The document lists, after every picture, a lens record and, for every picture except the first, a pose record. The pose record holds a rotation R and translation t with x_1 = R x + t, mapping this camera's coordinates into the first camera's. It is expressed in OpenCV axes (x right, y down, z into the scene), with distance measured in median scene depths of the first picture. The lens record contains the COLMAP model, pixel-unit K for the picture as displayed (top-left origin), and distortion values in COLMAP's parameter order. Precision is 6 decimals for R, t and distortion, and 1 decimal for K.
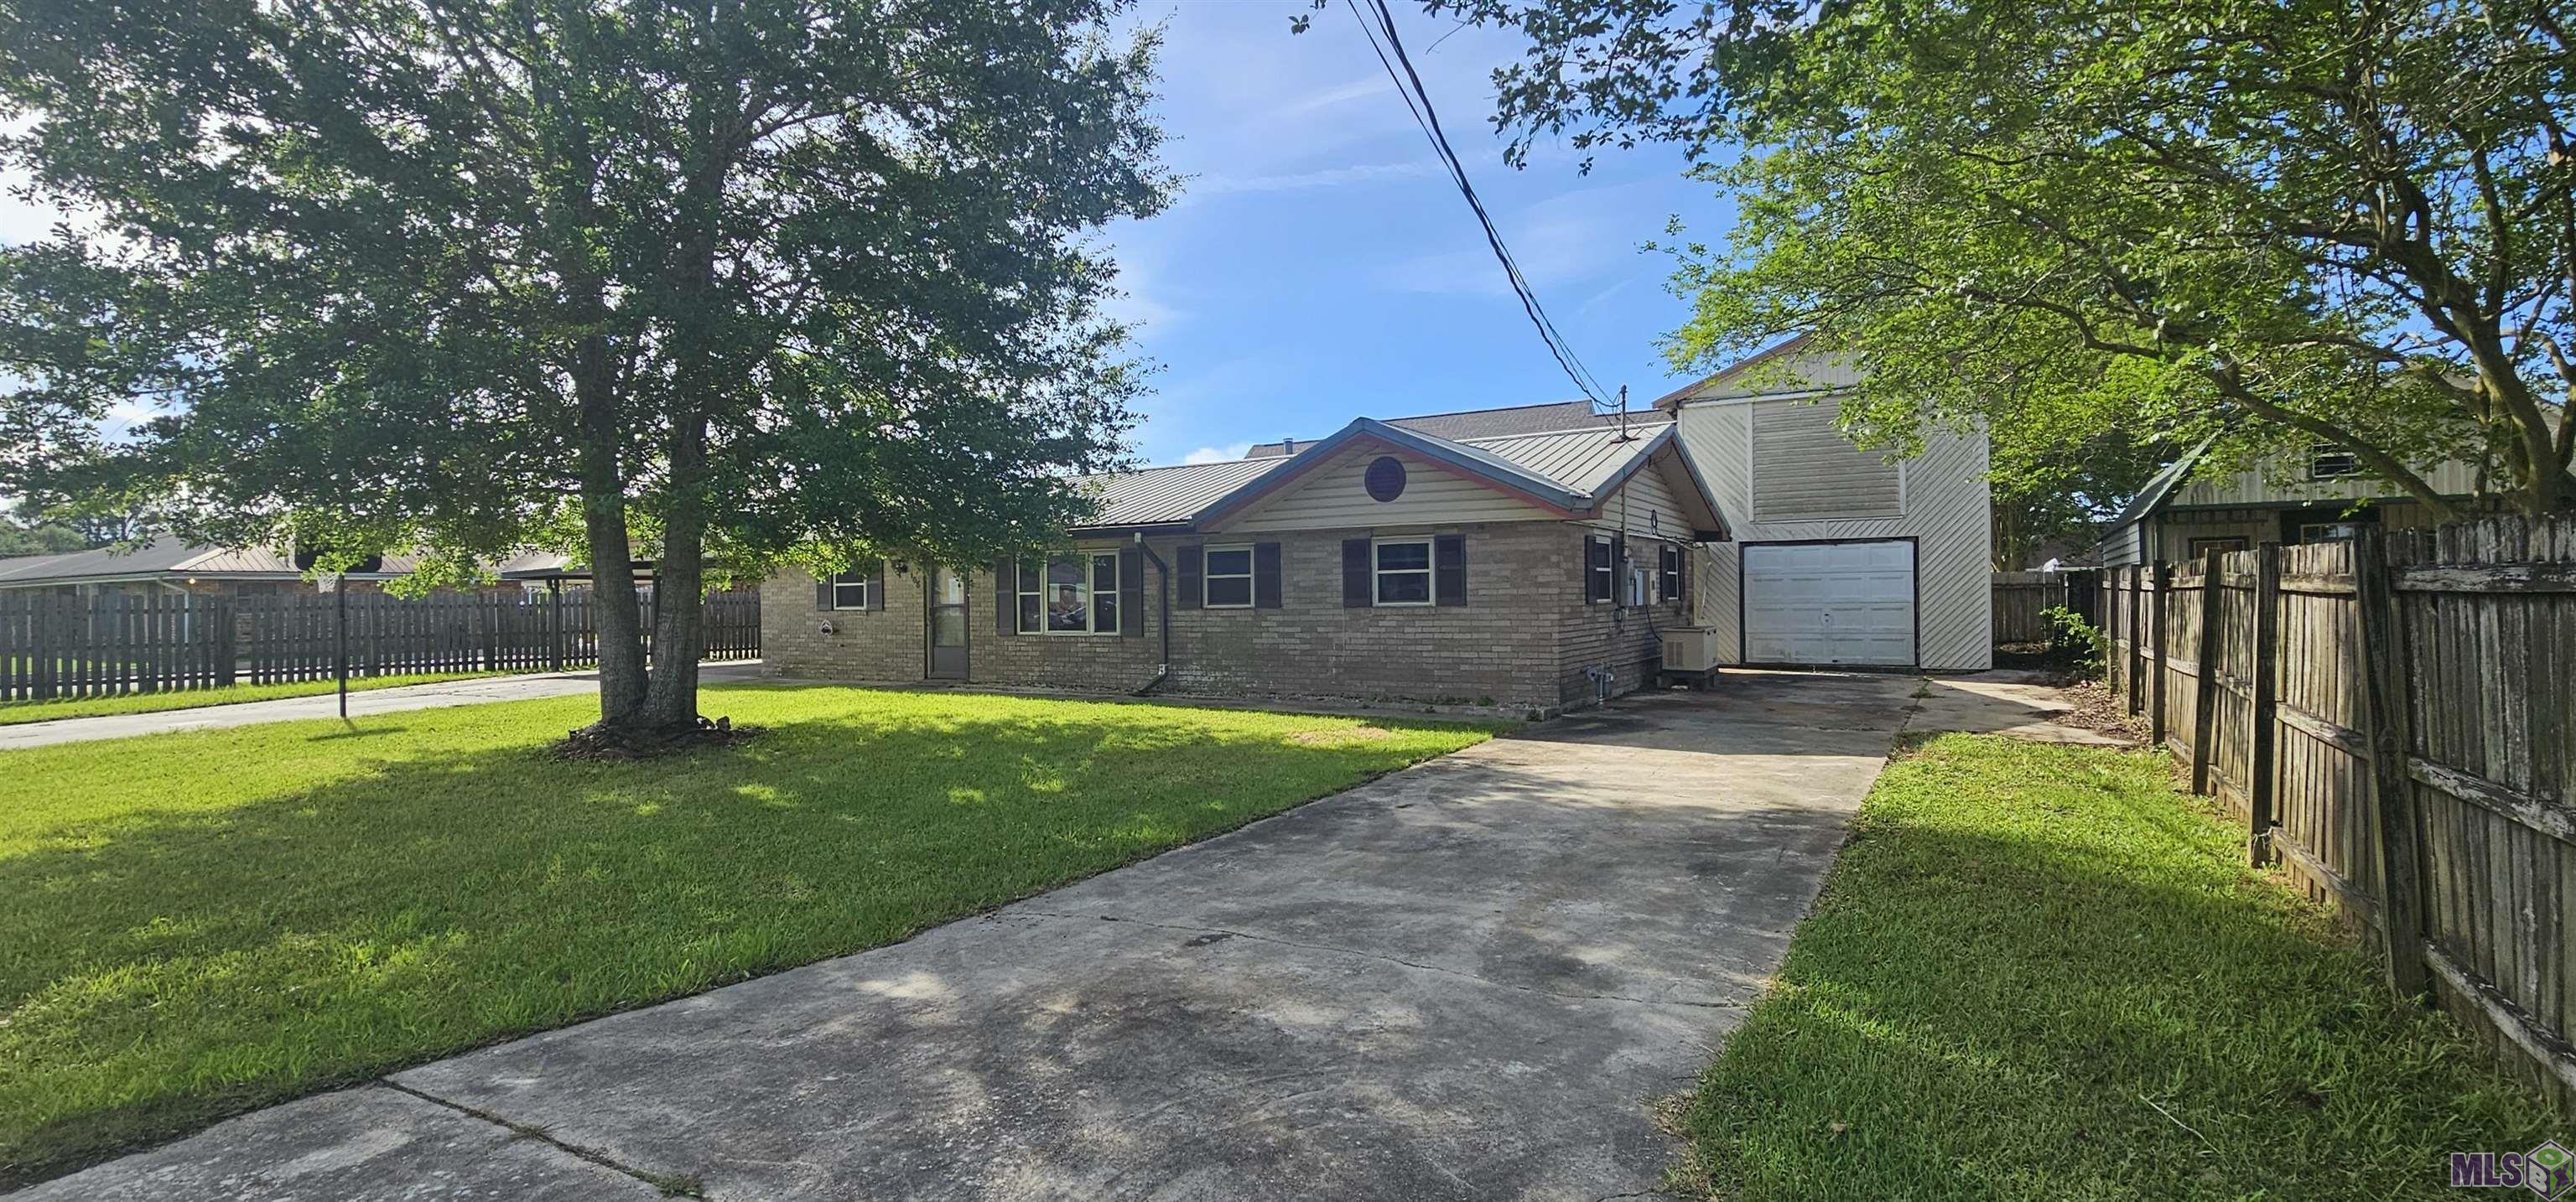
lens RADIAL K [[1059.5, 0, 1281.7], [0, 1059.5, 590.4], [0, 0, 1]] dist [-0.000600, 0.000115]
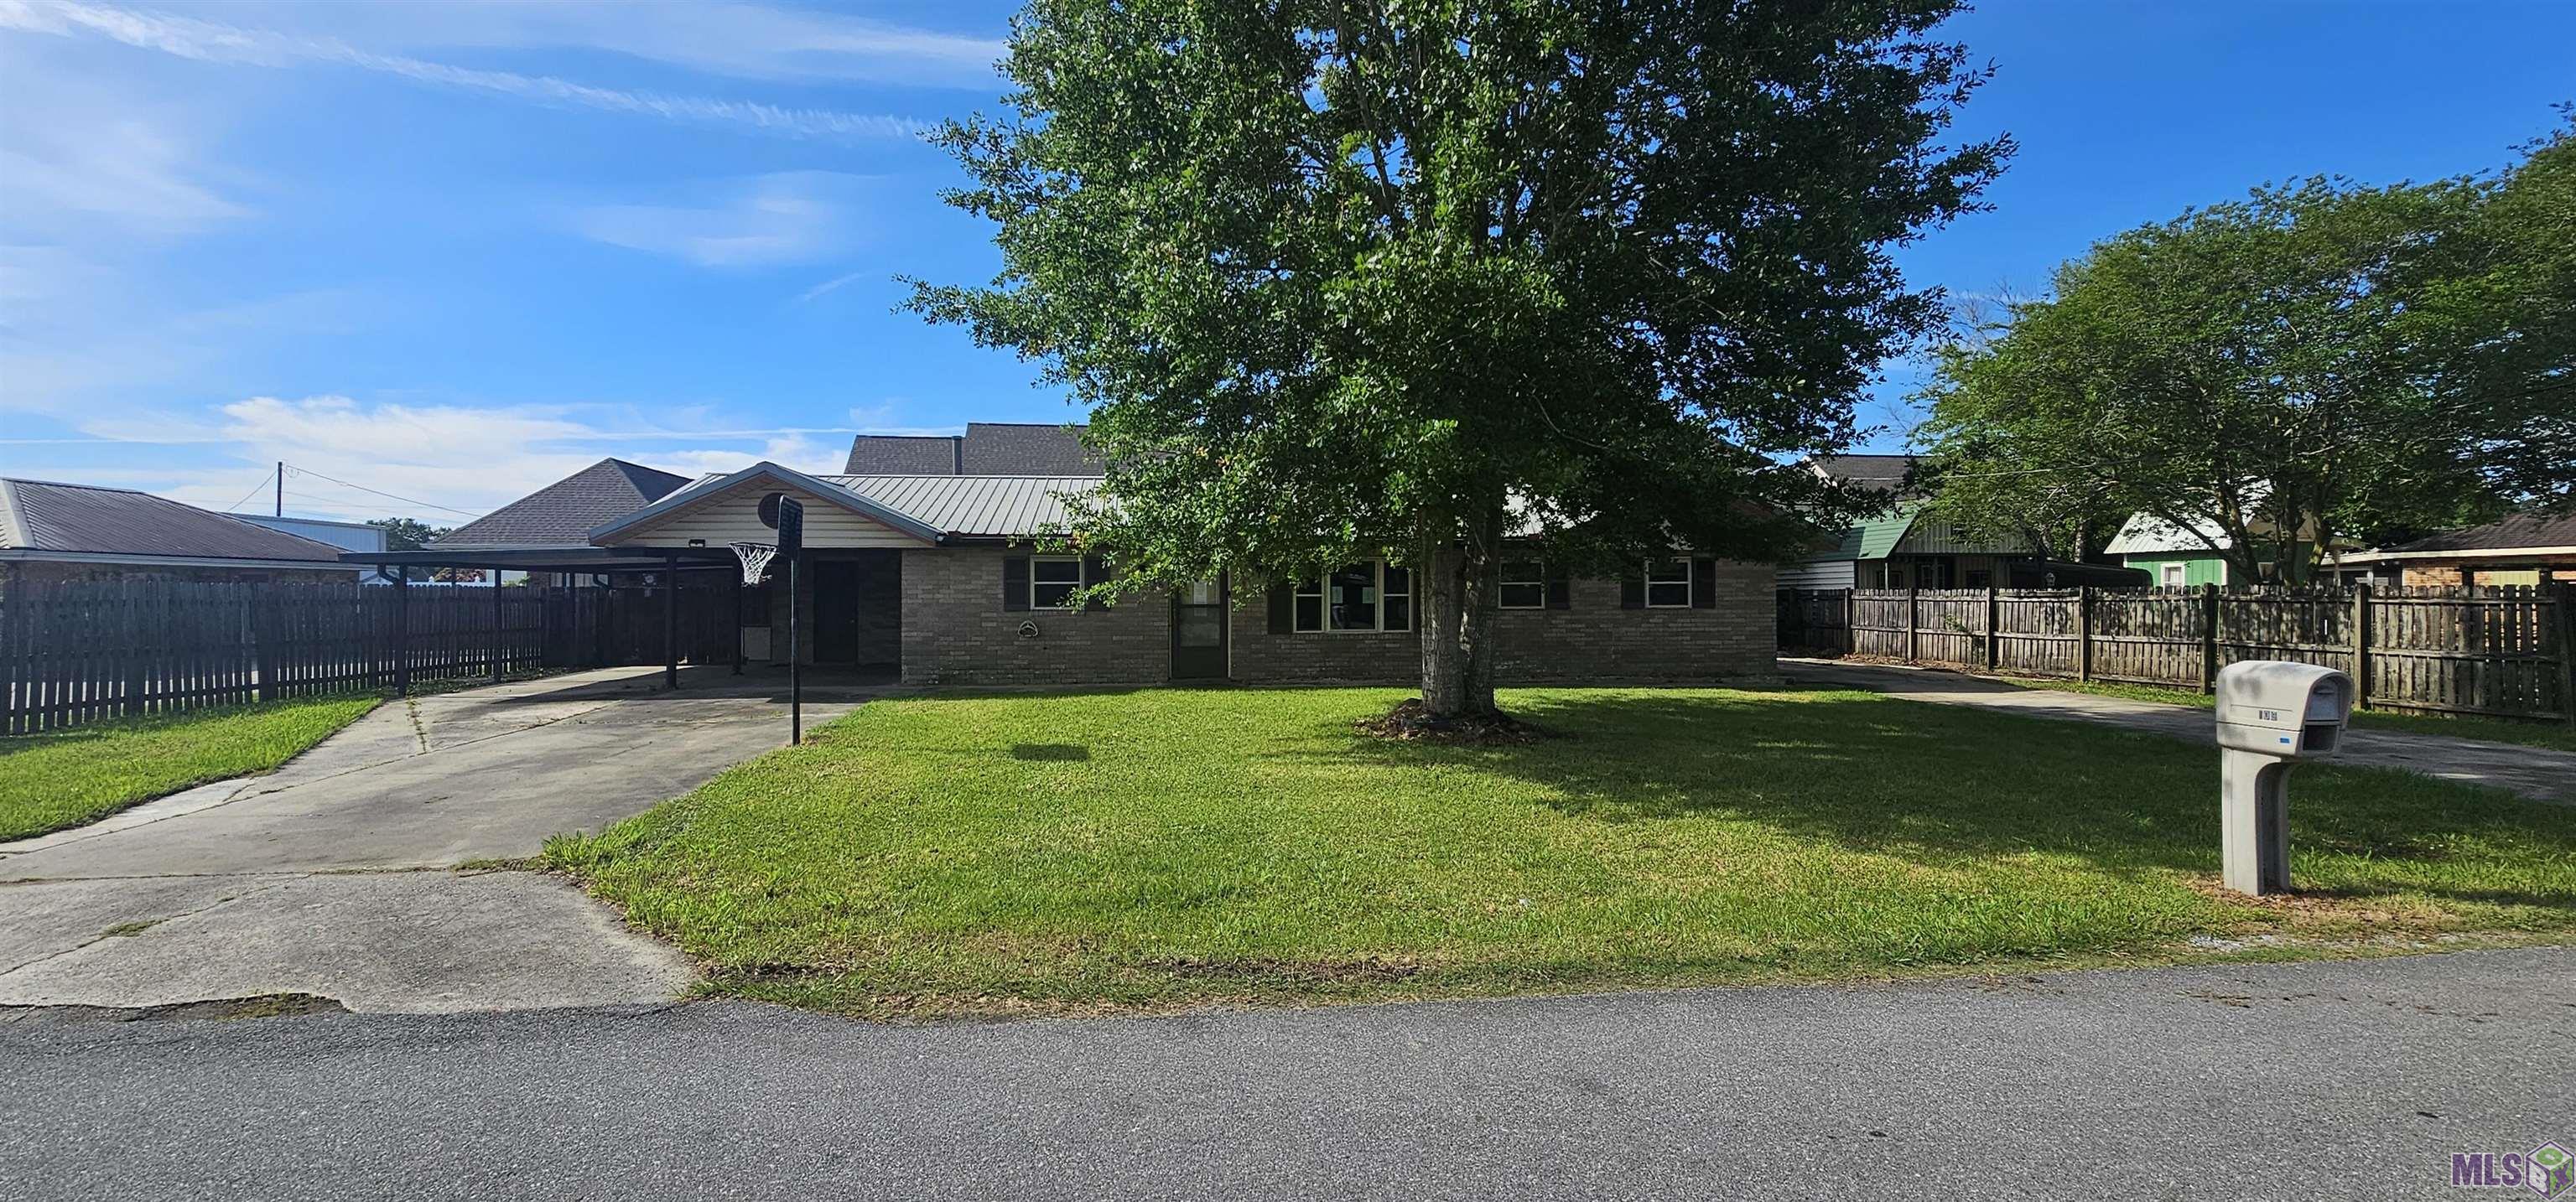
lens RADIAL K [[1059.5, 0, 1281.7], [0, 1059.5, 590.4], [0, 0, 1]] dist [-0.000600, 0.000115]
pose [[0.788133, 0.017827, 0.615246, -0.948124], [-0.013280, 0.999840, -0.011958, 0.012829], [-0.615361, 0.001254, 0.788244, 0.190719]]
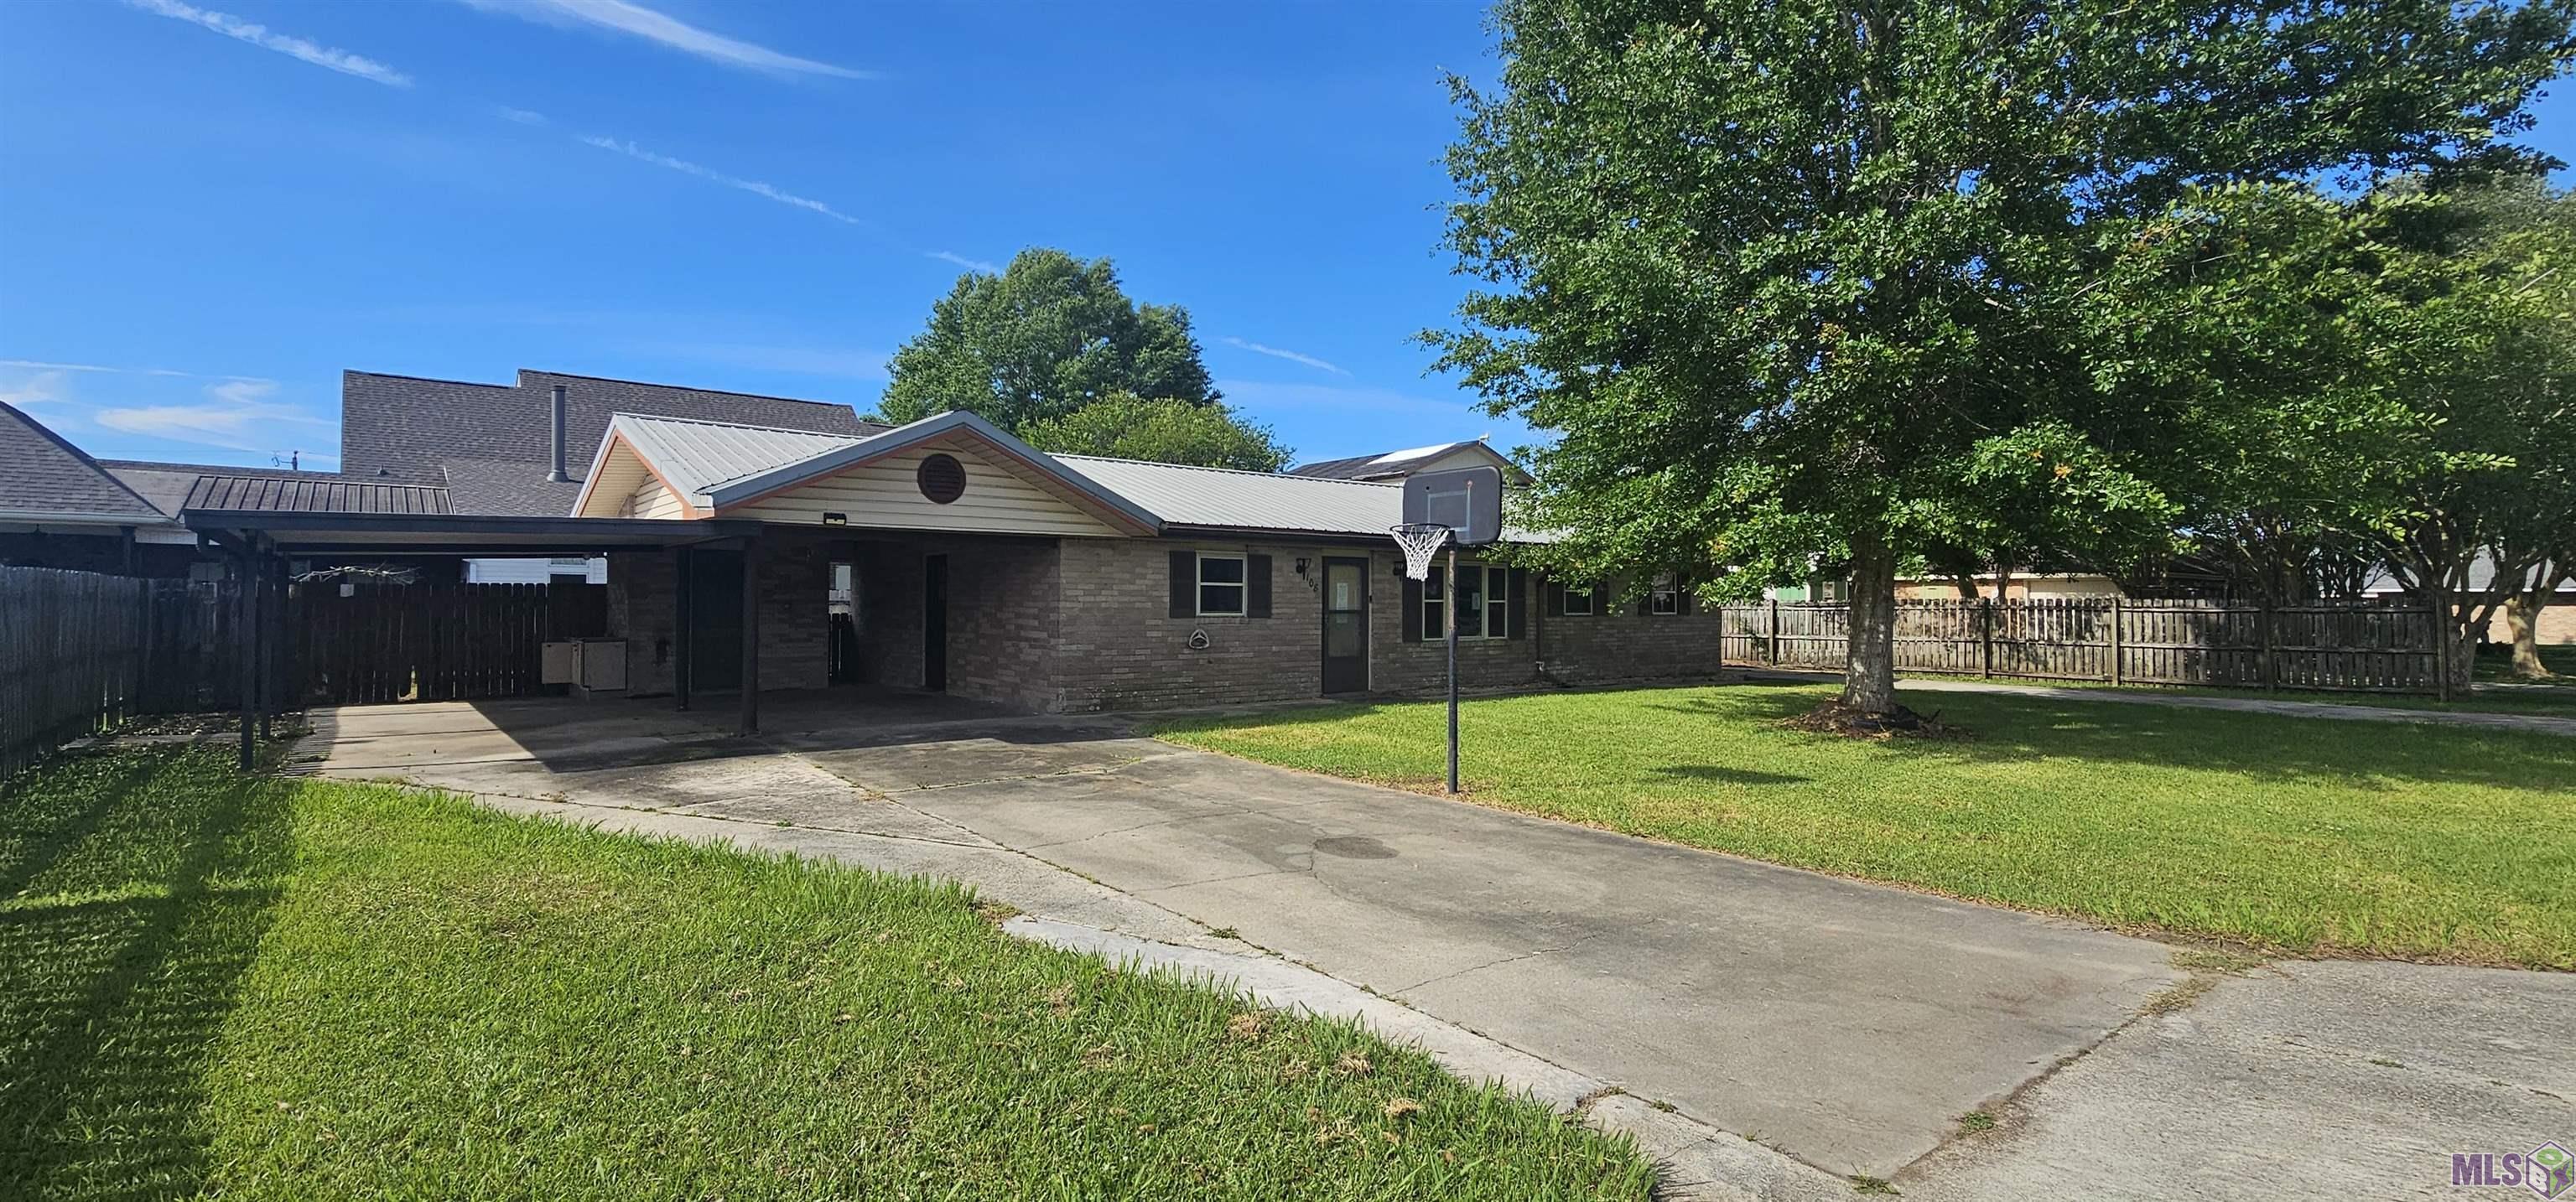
lens RADIAL K [[1075.4, 0, 1250.1], [0, 1075.4, 597.7], [0, 0, 1]] dist [-0.000564, -0.000002]
pose [[0.399512, 0.023003, 0.916439, -1.291341], [-0.014049, 0.999721, -0.018969, 0.023964], [-0.916620, -0.005296, 0.399724, 0.783832]]
